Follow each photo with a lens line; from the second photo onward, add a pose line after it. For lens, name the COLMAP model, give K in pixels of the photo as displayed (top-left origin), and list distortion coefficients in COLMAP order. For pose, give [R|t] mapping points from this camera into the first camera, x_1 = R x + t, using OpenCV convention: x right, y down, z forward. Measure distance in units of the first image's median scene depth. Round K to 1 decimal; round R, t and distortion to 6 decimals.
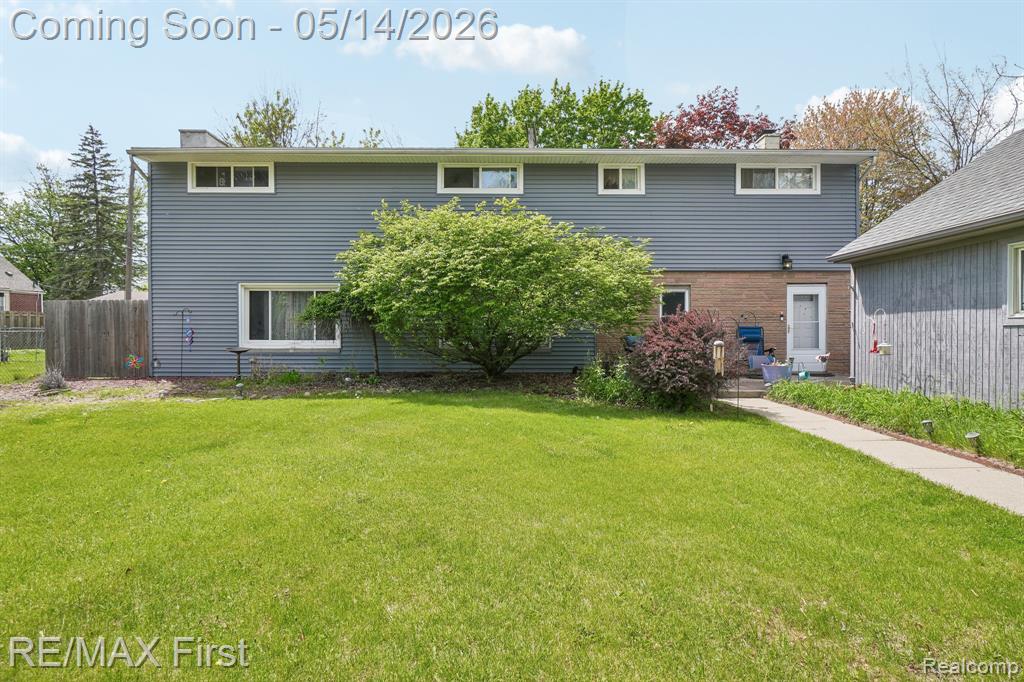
lens RADIAL K [[554.4, 0, 514.9], [0, 554.4, 340.3], [0, 0, 1]] dist [-0.007293, -0.000347]
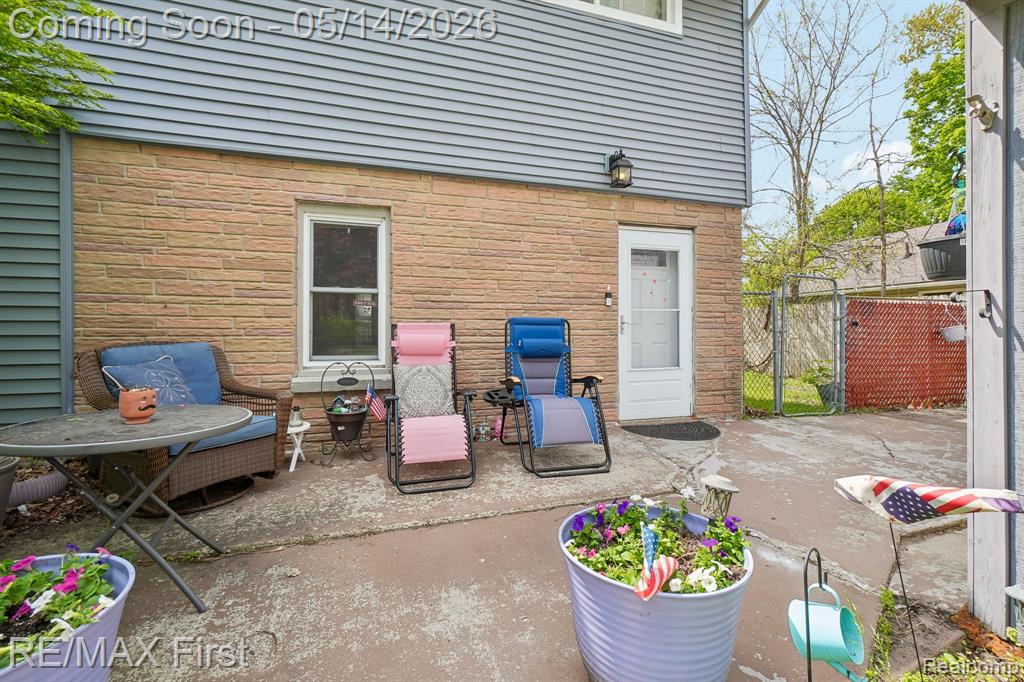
lens RADIAL K [[438.3, 0, 514.4], [0, 438.3, 336.0], [0, 0, 1]] dist [0.000168, 0.000078]
pose [[0.954826, -0.004109, 0.297136, 0.308541], [0.003857, 0.999992, 0.001432, -0.012694], [-0.297140, -0.000221, 0.954834, 0.692090]]
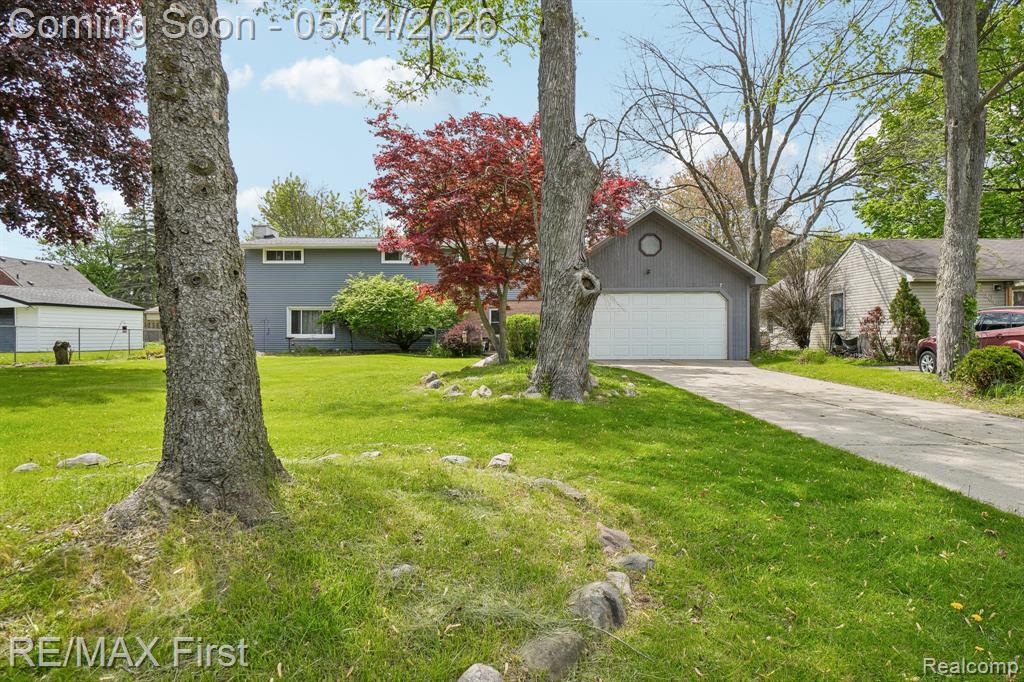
lens RADIAL K [[621.5, 0, 512.0], [0, 621.5, 341.0], [0, 0, 1]] dist [0.053423, 0.000397]
pose [[0.998985, 0.003688, -0.044890, 0.457183], [-0.004295, 0.999900, -0.013443, 0.055348], [0.044836, 0.013622, 0.998901, -1.318710]]
